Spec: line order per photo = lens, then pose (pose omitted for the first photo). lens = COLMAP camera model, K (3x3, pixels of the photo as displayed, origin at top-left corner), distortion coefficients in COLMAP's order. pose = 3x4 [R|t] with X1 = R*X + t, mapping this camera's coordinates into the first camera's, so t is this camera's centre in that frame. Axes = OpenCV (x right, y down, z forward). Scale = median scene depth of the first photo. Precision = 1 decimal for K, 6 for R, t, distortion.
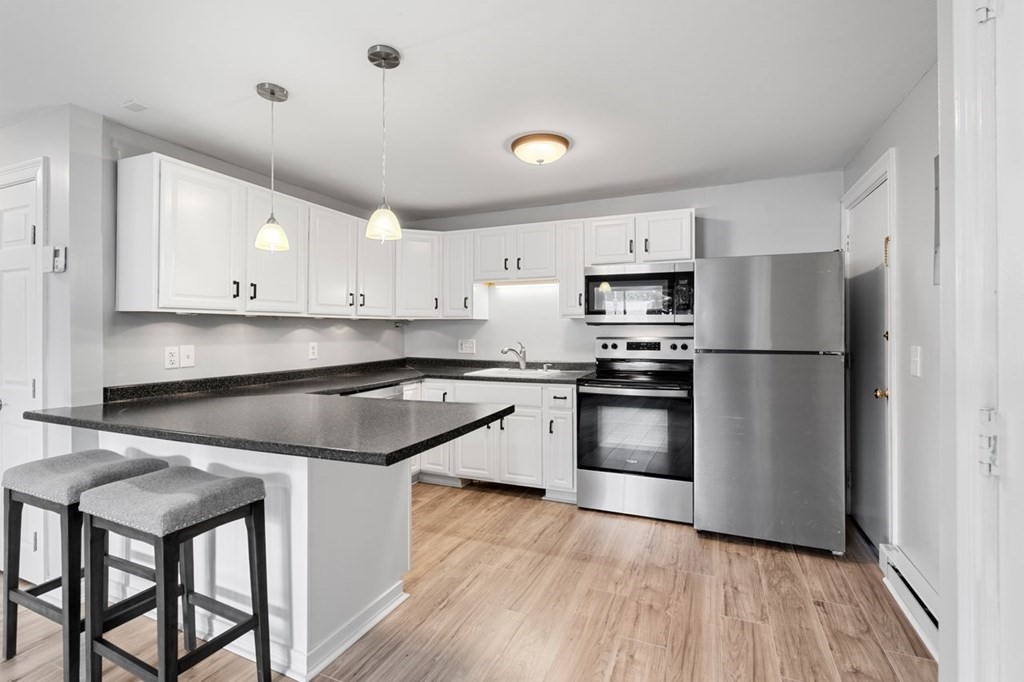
lens RADIAL K [[473.8, 0, 514.7], [0, 473.8, 331.2], [0, 0, 1]] dist [-0.000410, -0.000029]
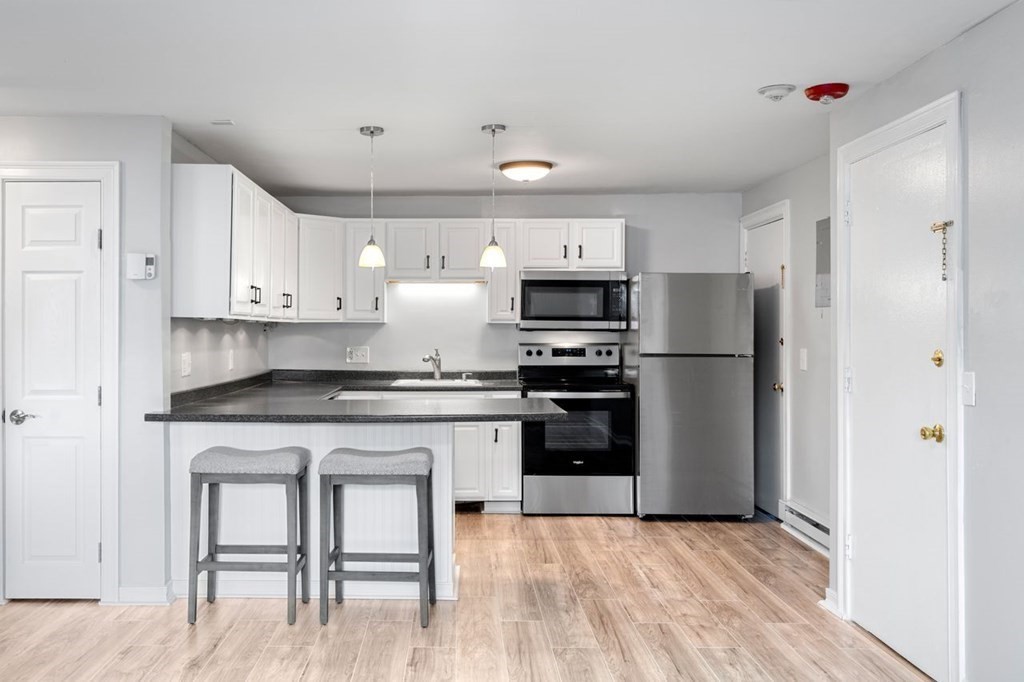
lens RADIAL K [[916.4, 0, 443.5], [0, 916.4, 339.3], [0, 0, 1]] dist [0.013727, -0.001429]
pose [[0.925570, 0.000690, 0.378577, -0.722762], [-0.003127, 0.999978, 0.005820, -0.006270], [-0.378565, -0.006571, 0.925551, -0.687223]]
